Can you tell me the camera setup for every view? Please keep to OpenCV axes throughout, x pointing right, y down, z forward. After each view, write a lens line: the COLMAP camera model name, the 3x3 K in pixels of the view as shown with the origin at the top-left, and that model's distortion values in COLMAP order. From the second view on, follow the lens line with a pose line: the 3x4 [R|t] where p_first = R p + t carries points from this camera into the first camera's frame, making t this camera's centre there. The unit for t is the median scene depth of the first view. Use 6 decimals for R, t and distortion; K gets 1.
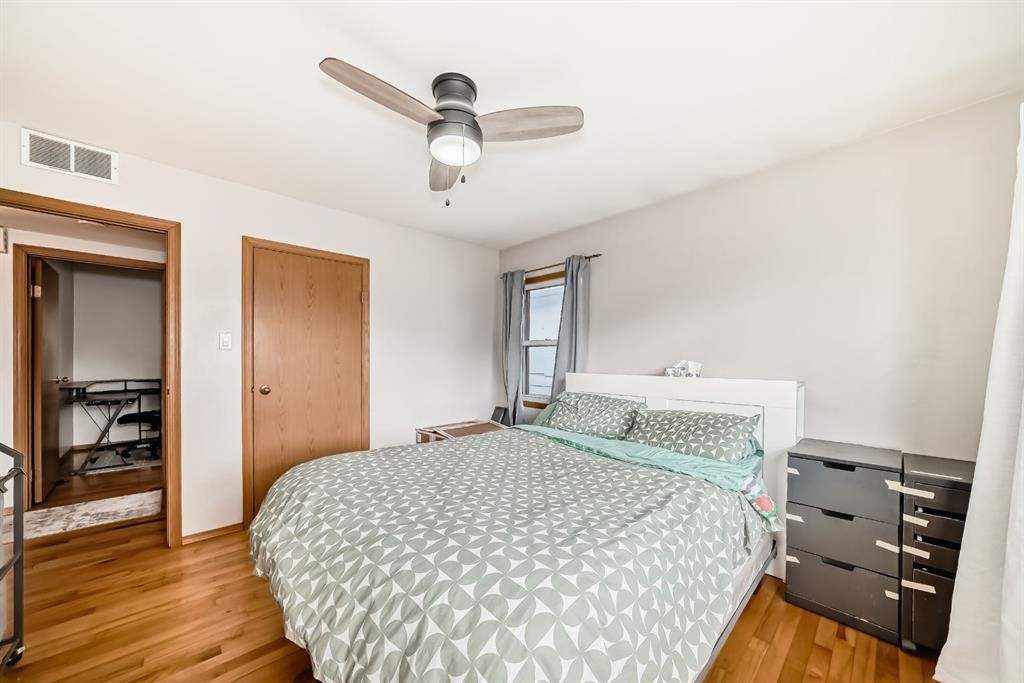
lens RADIAL K [[380.1, 0, 510.3], [0, 380.1, 359.3], [0, 0, 1]] dist [-0.001195, -0.000045]
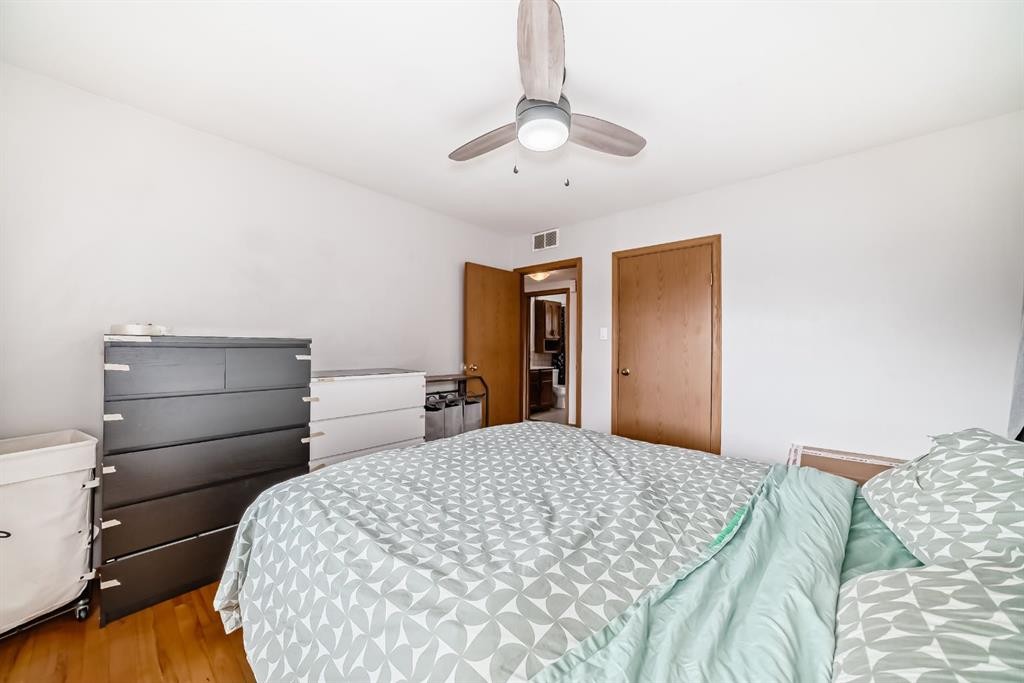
lens RADIAL K [[362.9, 0, 513.2], [0, 362.9, 343.8], [0, 0, 1]] dist [-0.033244, 0.009582]
pose [[0.083993, -0.007666, -0.996437, 0.767736], [-0.013732, 0.999867, -0.008850, 0.009046], [0.996372, 0.014426, 0.083876, 0.835848]]
